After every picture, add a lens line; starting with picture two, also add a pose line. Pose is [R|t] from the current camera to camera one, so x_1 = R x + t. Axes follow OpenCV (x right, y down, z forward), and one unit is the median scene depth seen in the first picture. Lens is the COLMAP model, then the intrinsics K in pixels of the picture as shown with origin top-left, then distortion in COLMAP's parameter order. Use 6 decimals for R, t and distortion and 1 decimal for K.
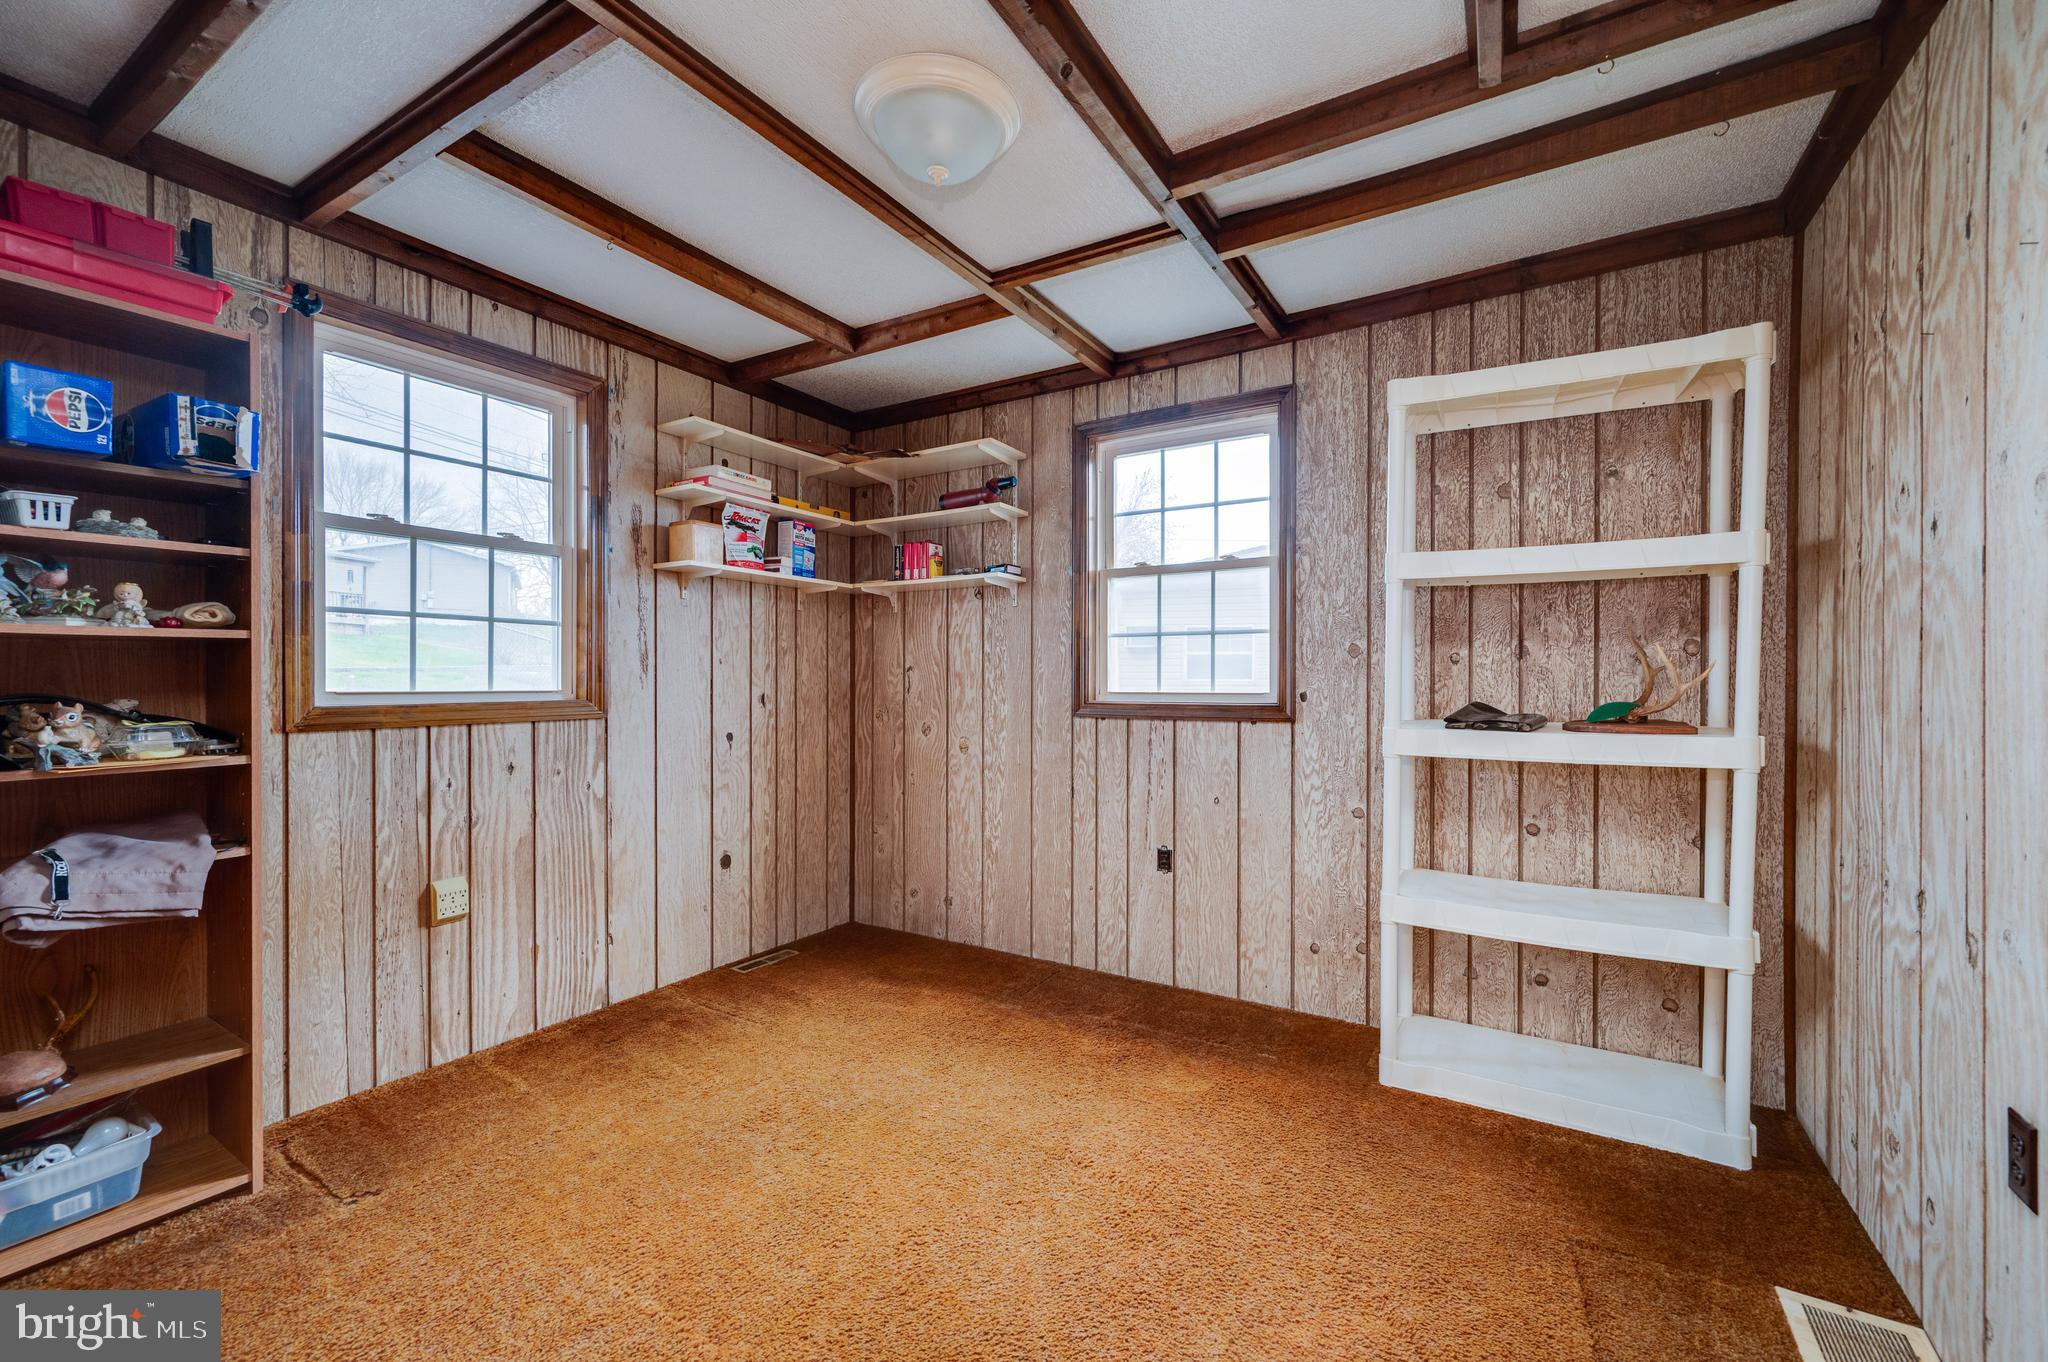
lens RADIAL K [[841.1, 0, 1043.2], [0, 841.1, 684.6], [0, 0, 1]] dist [-0.000585, -0.000591]
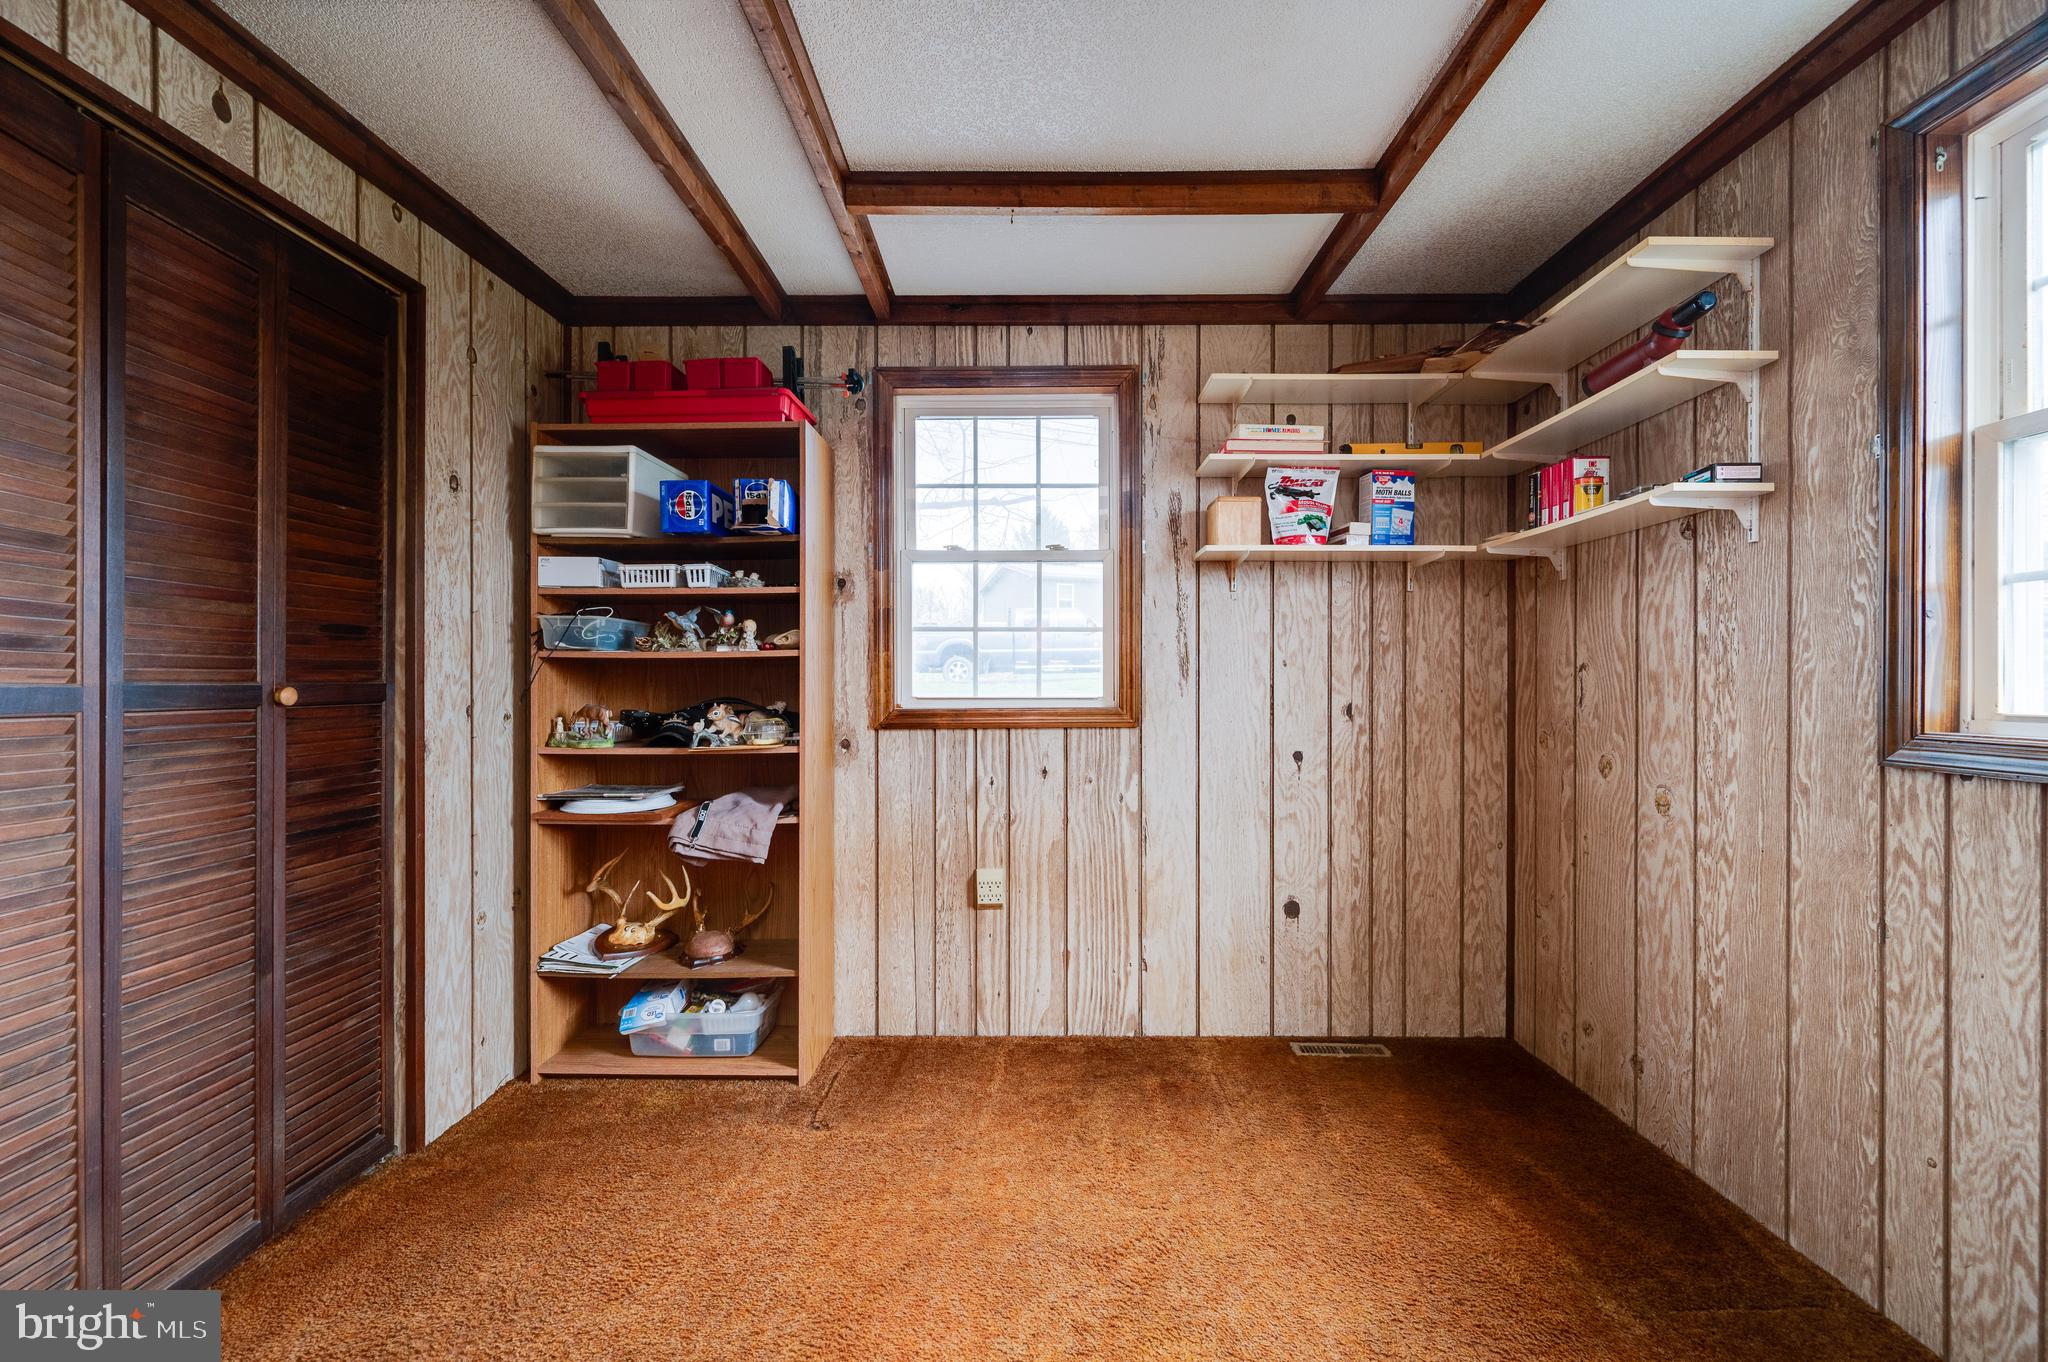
lens RADIAL K [[841.1, 0, 1024.6], [0, 841.1, 686.1], [0, 0, 1]] dist [-0.000585, -0.000591]
pose [[0.496965, -0.000158, -0.867771, 0.206175], [-0.001175, 0.999999, -0.000854, -0.004484], [0.867770, 0.001444, 0.496964, 0.384204]]
